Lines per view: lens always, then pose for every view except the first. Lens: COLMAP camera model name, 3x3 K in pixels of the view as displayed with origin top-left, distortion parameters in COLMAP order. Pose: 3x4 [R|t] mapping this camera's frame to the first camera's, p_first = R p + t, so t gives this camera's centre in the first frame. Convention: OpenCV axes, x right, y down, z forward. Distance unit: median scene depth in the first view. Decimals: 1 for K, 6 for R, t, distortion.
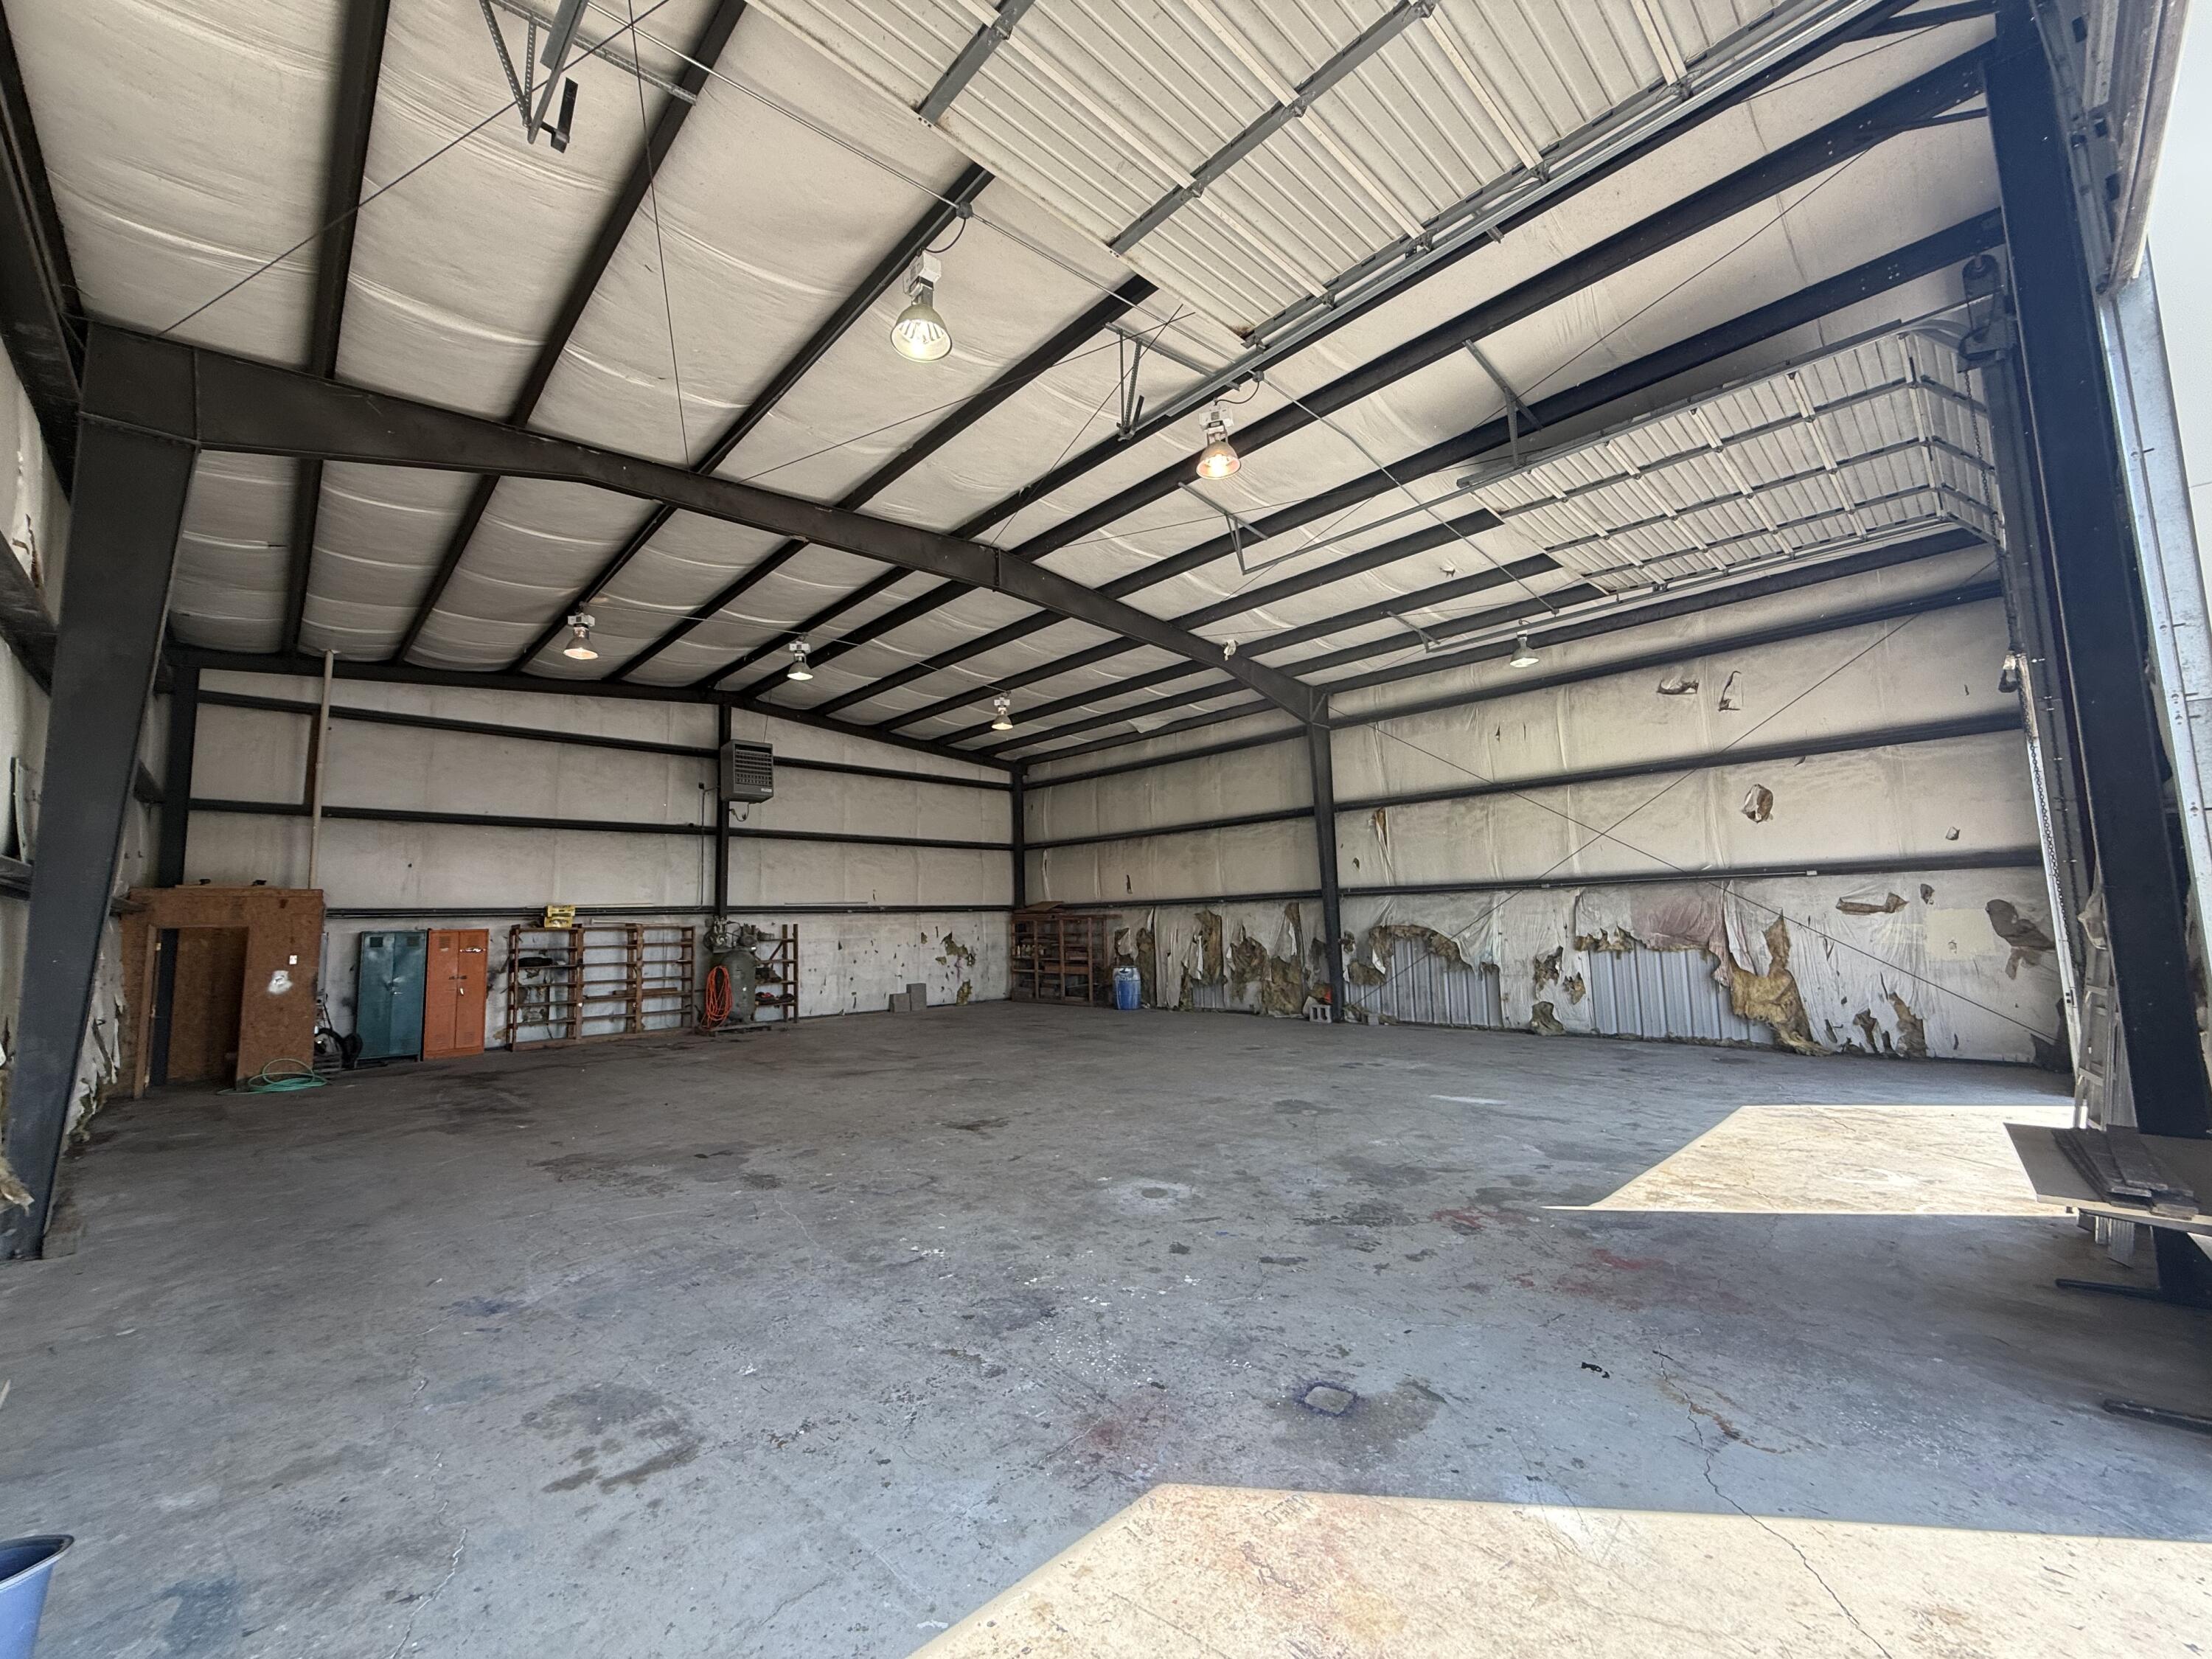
lens RADIAL K [[877.9, 0, 1101.7], [0, 877.9, 831.4], [0, 0, 1]] dist [0.000446, -0.000041]
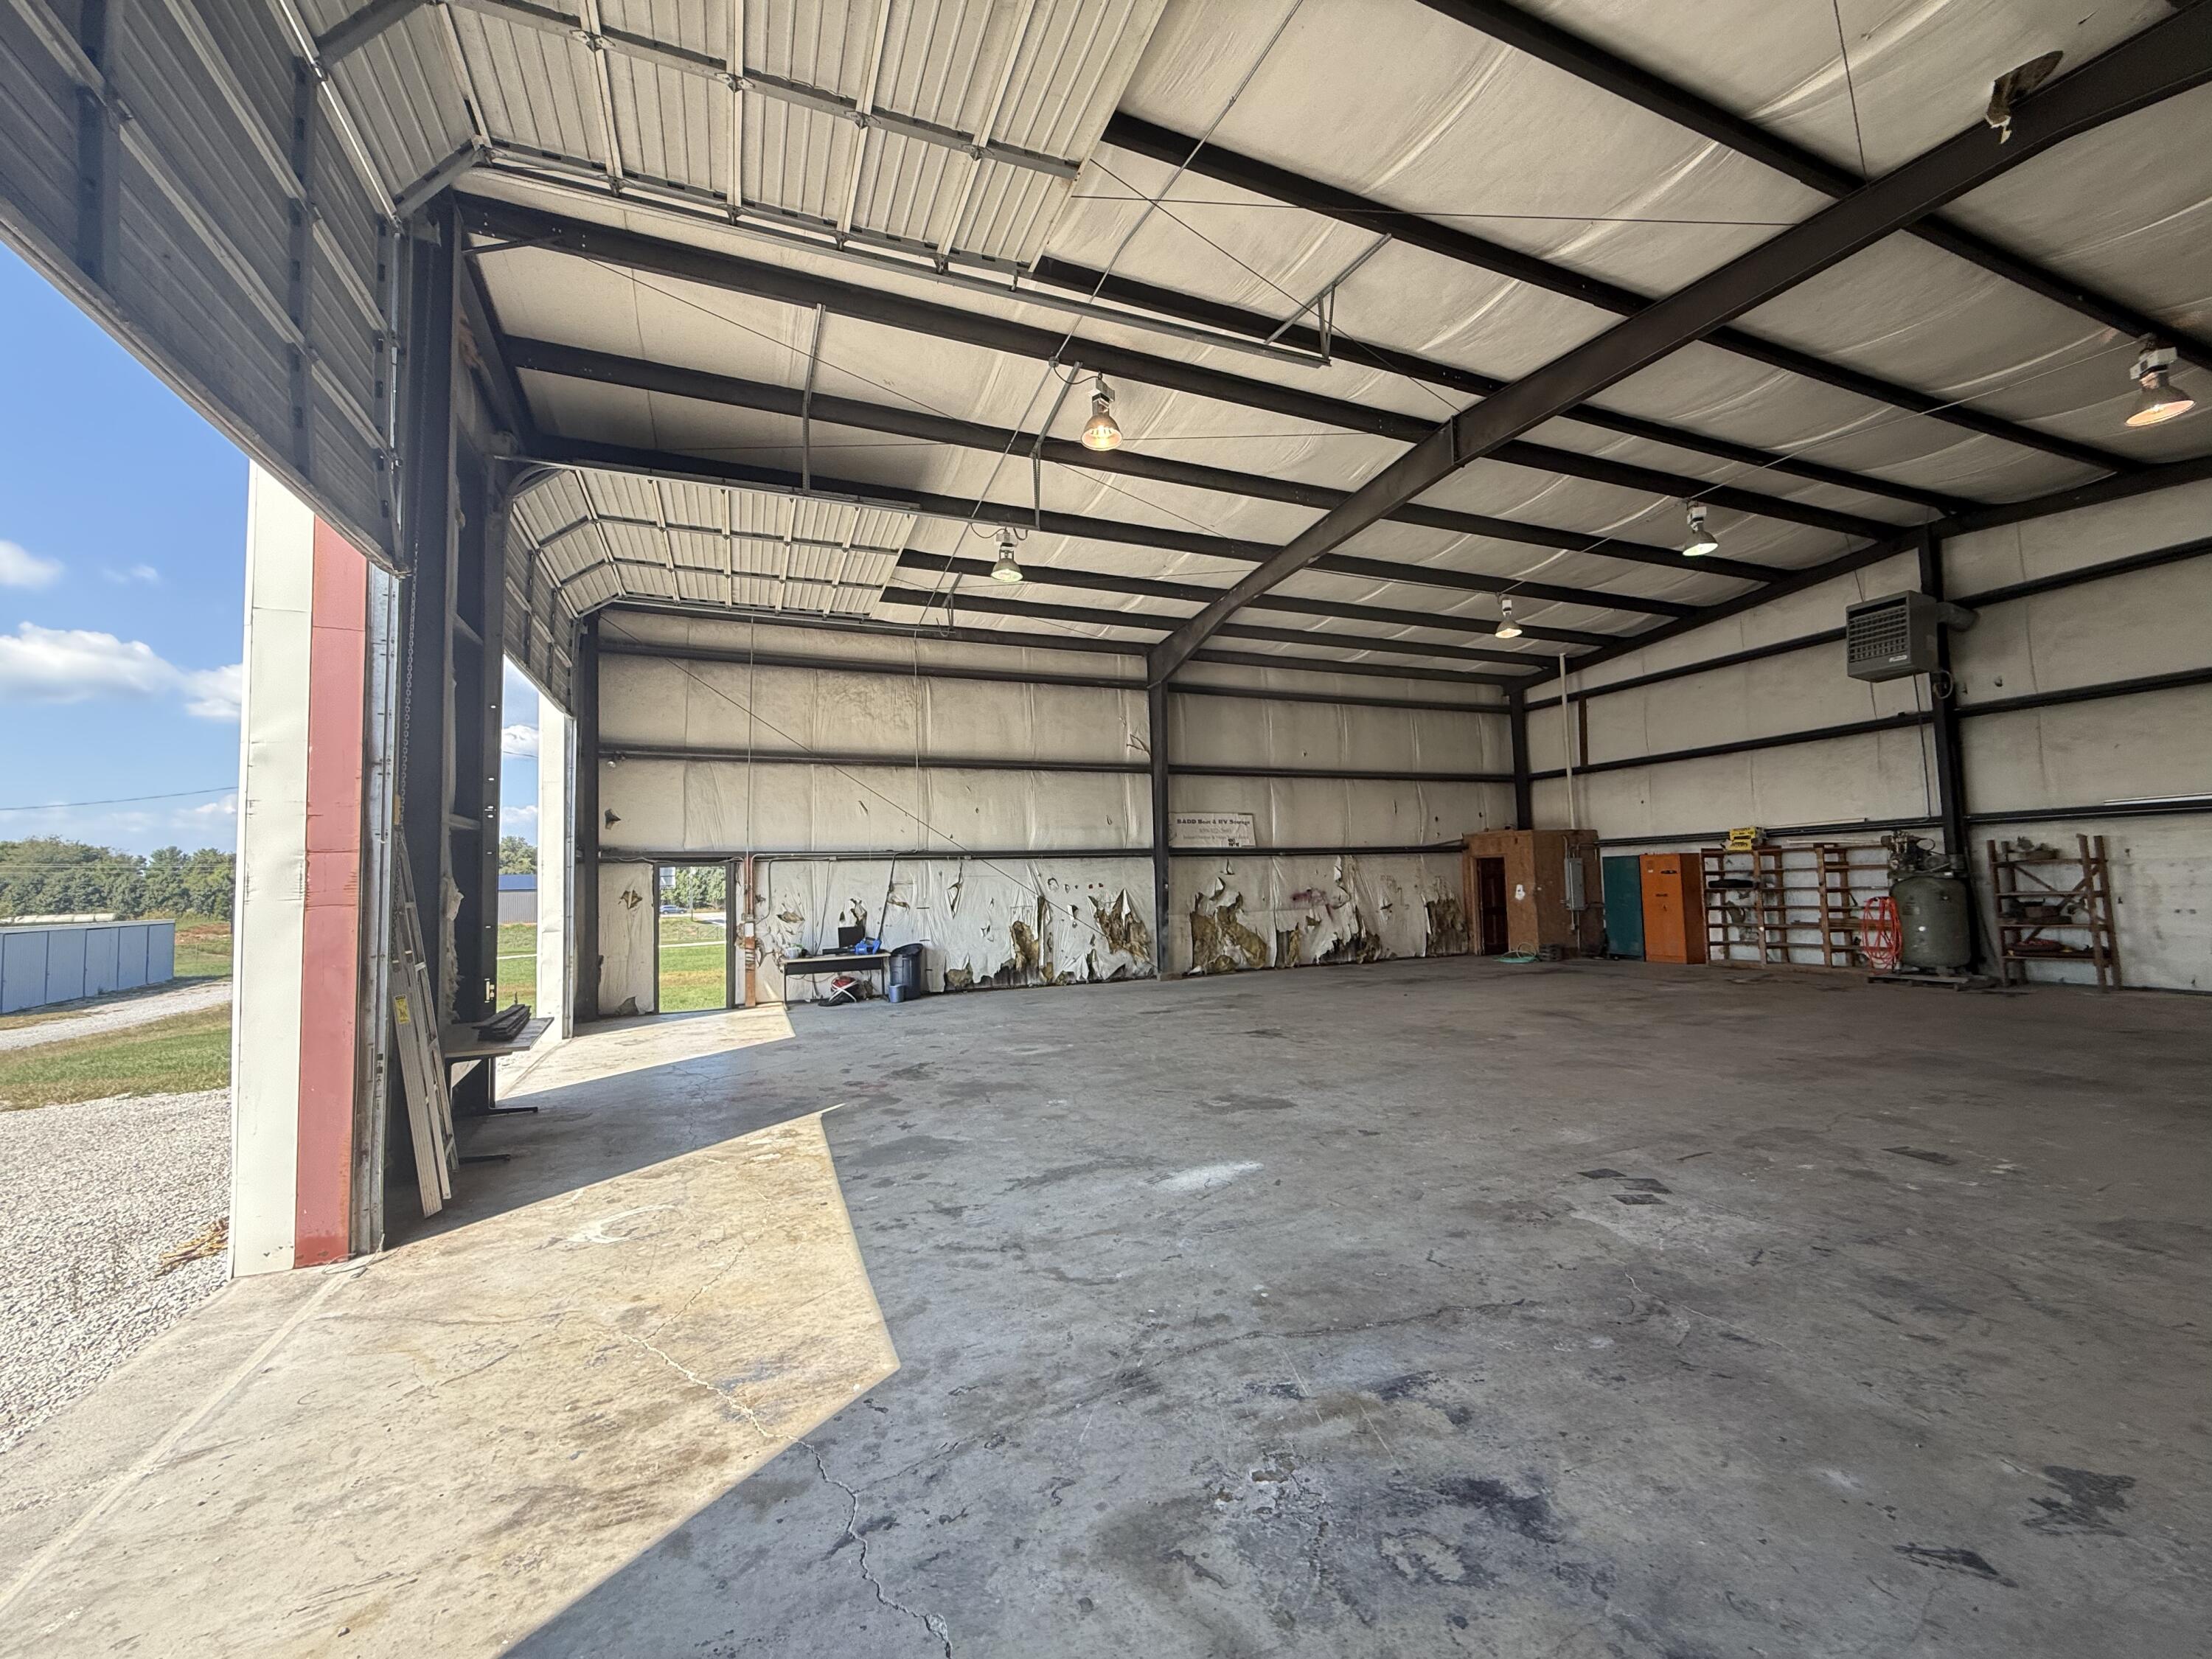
lens RADIAL K [[881.2, 0, 1101.1], [0, 881.2, 831.4], [0, 0, 1]] dist [-0.001215, 0.000008]
pose [[-0.359909, -0.023083, -0.932702, 0.665970], [0.134675, 0.987939, -0.076419, 0.076635], [0.923216, -0.153115, -0.352459, 0.785418]]
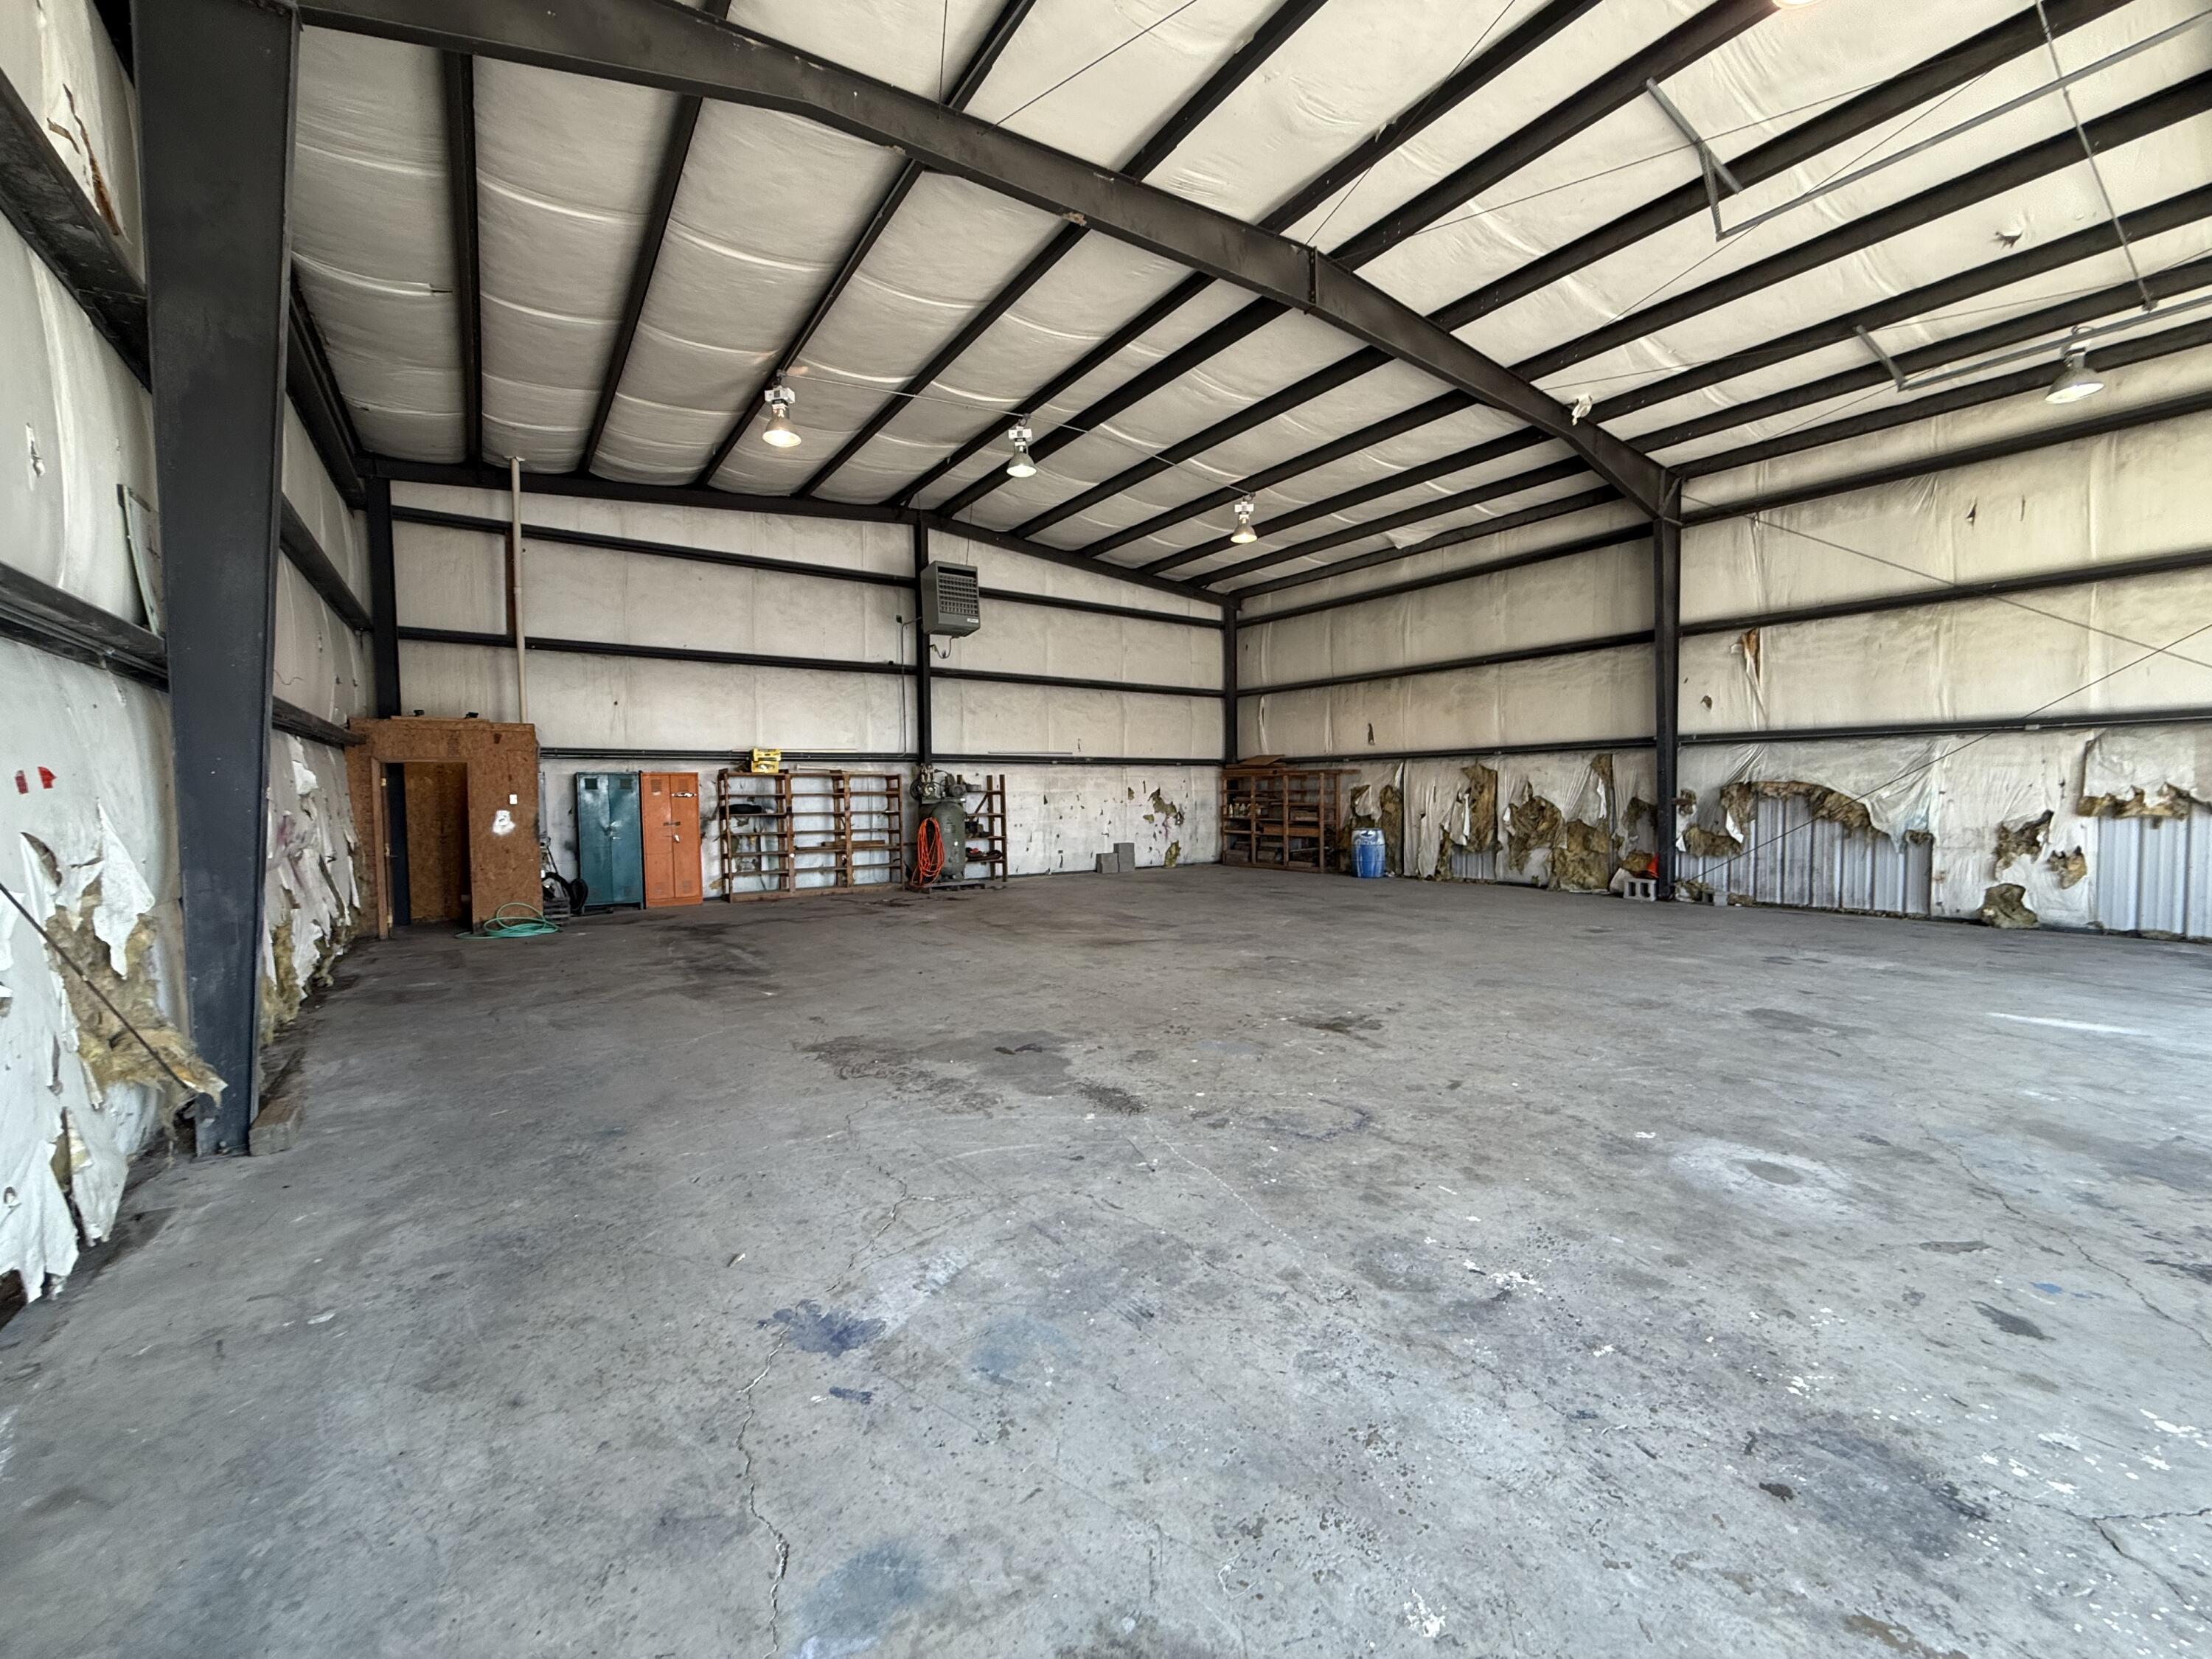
lens RADIAL K [[877.9, 0, 1101.7], [0, 877.9, 831.4], [0, 0, 1]] dist [0.000446, -0.000041]
pose [[0.987839, 0.020984, -0.154057, -0.144087], [0.002491, 0.988588, 0.150627, 0.036943], [0.155460, -0.149179, 0.976513, 0.164456]]
